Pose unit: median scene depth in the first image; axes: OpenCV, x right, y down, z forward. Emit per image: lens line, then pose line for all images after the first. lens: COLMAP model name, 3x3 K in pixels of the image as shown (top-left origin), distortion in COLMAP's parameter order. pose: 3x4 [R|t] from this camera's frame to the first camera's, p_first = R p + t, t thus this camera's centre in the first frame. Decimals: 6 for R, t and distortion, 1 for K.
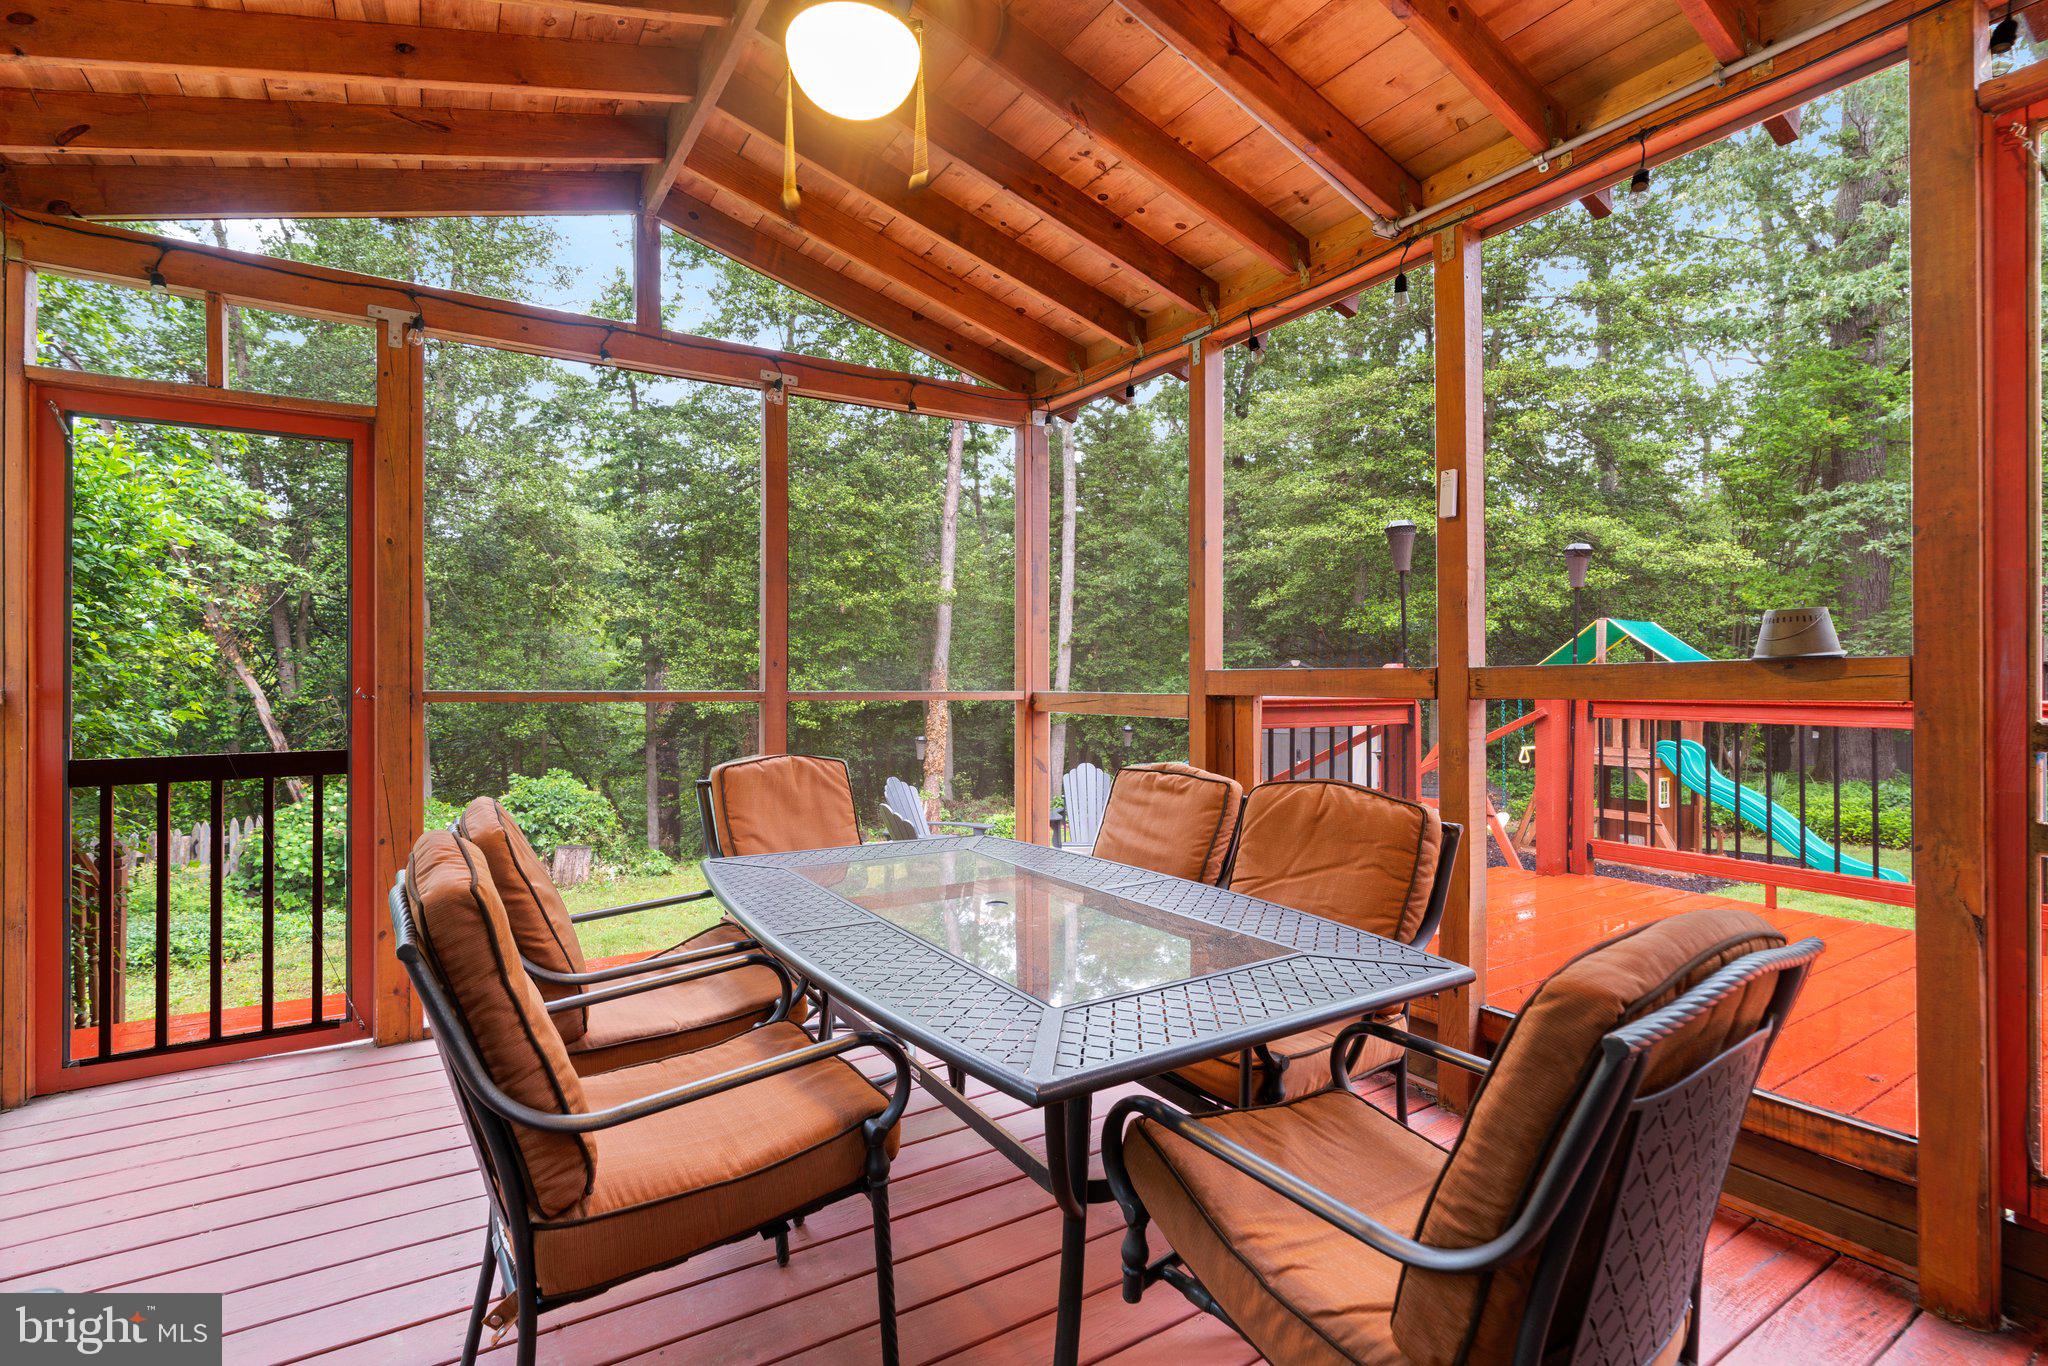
lens RADIAL K [[932.8, 0, 1023.0], [0, 932.8, 694.2], [0, 0, 1]] dist [-0.020233, 0.012311]
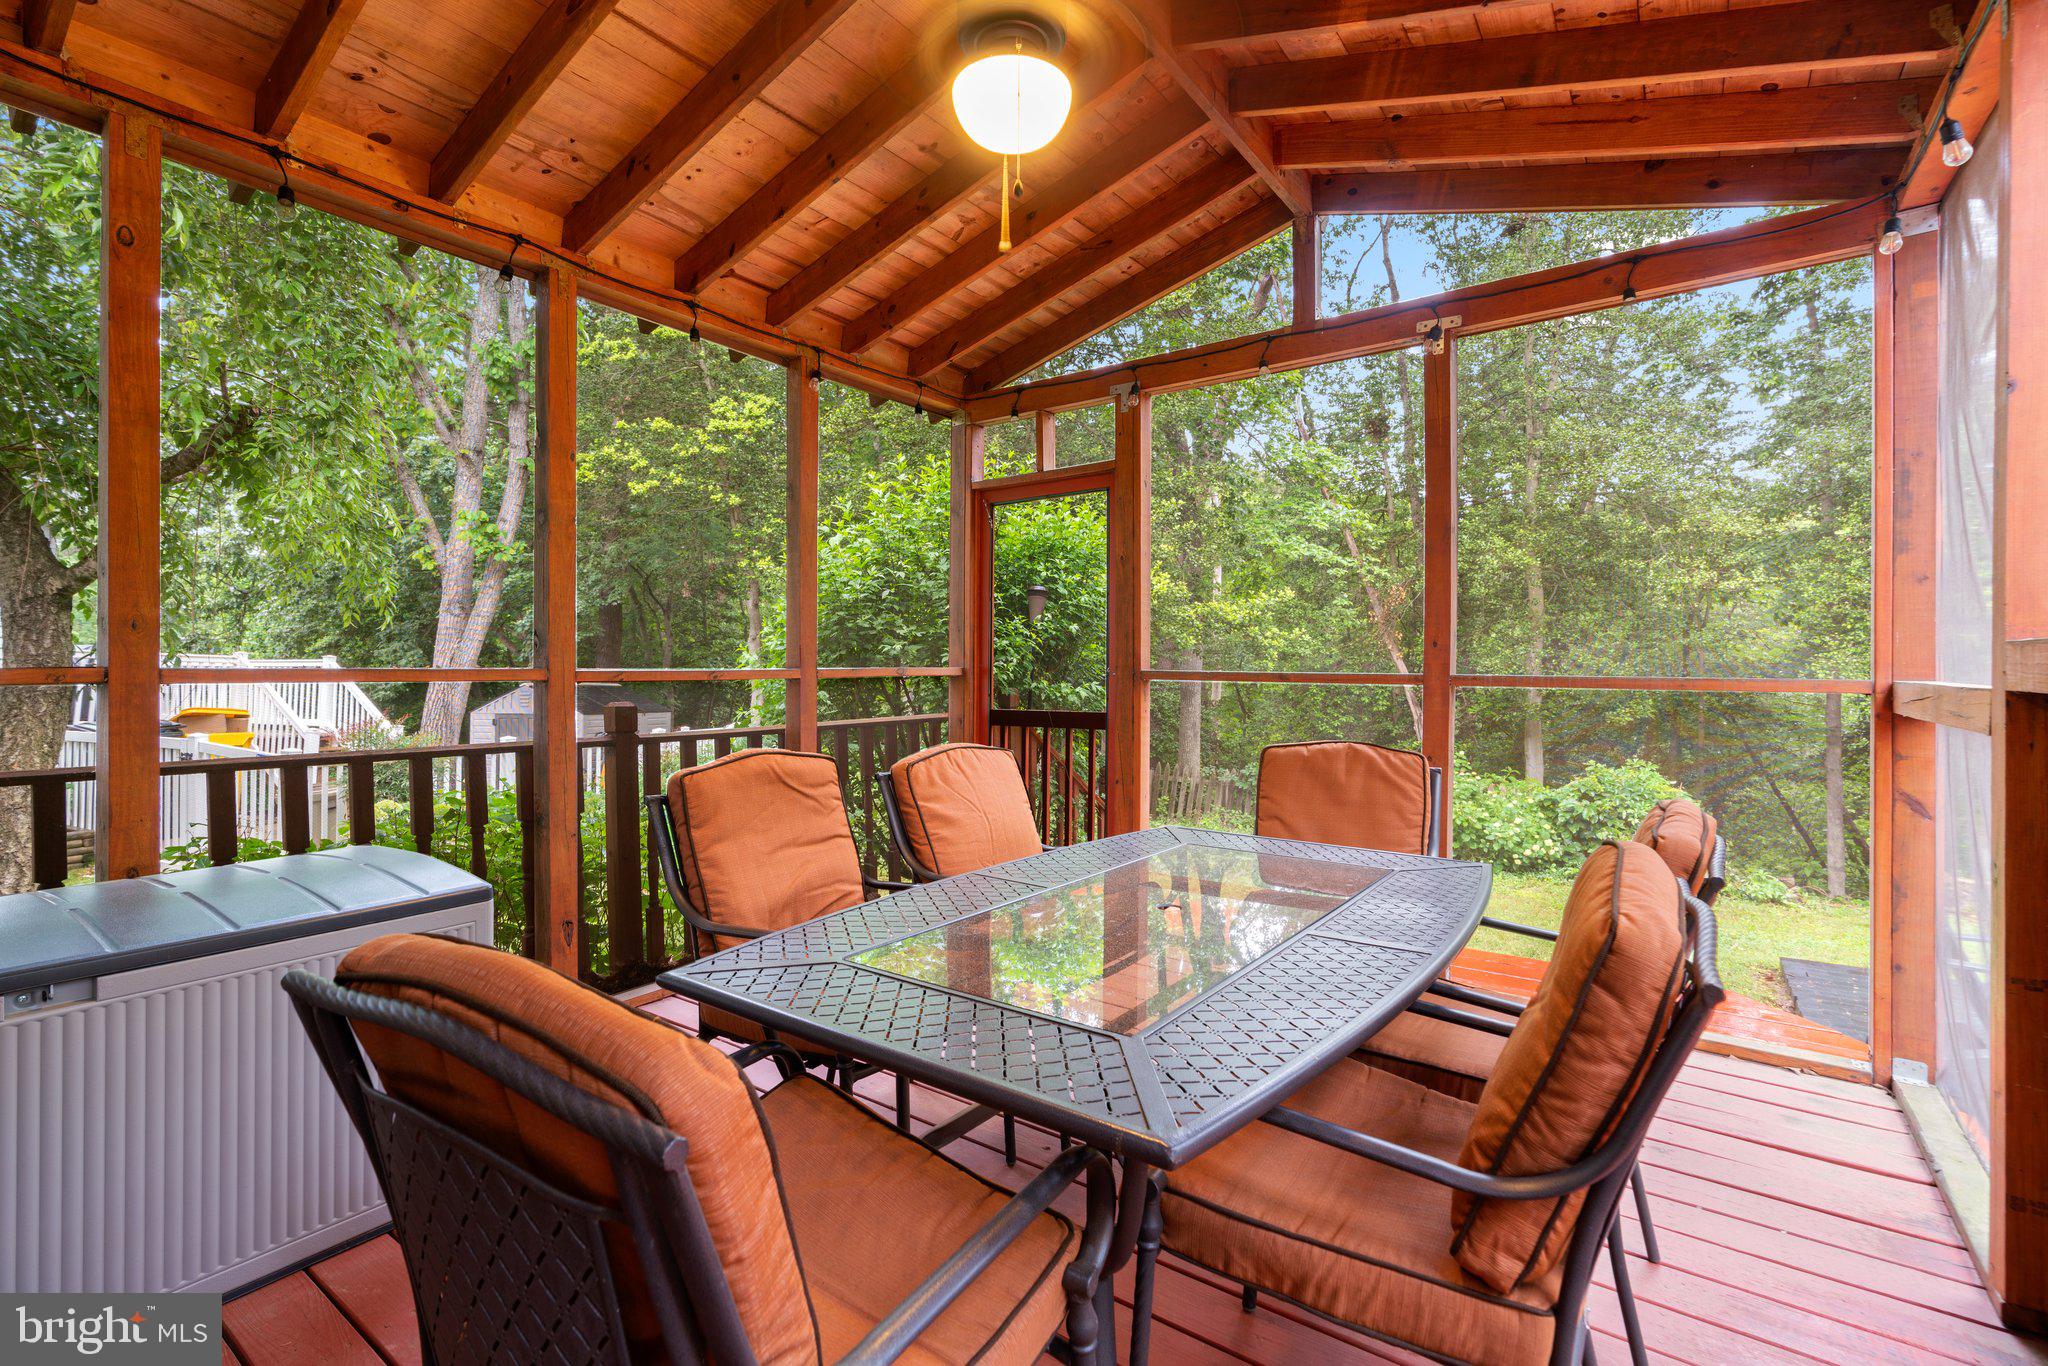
lens RADIAL K [[942.8, 0, 1019.9], [0, 942.8, 667.4], [0, 0, 1]] dist [0.000095, 0.000100]
pose [[0.372054, 0.005160, -0.928197, 0.433014], [-0.014617, 0.999893, -0.000301, -0.003811], [0.928096, 0.013679, 0.372090, 0.292307]]
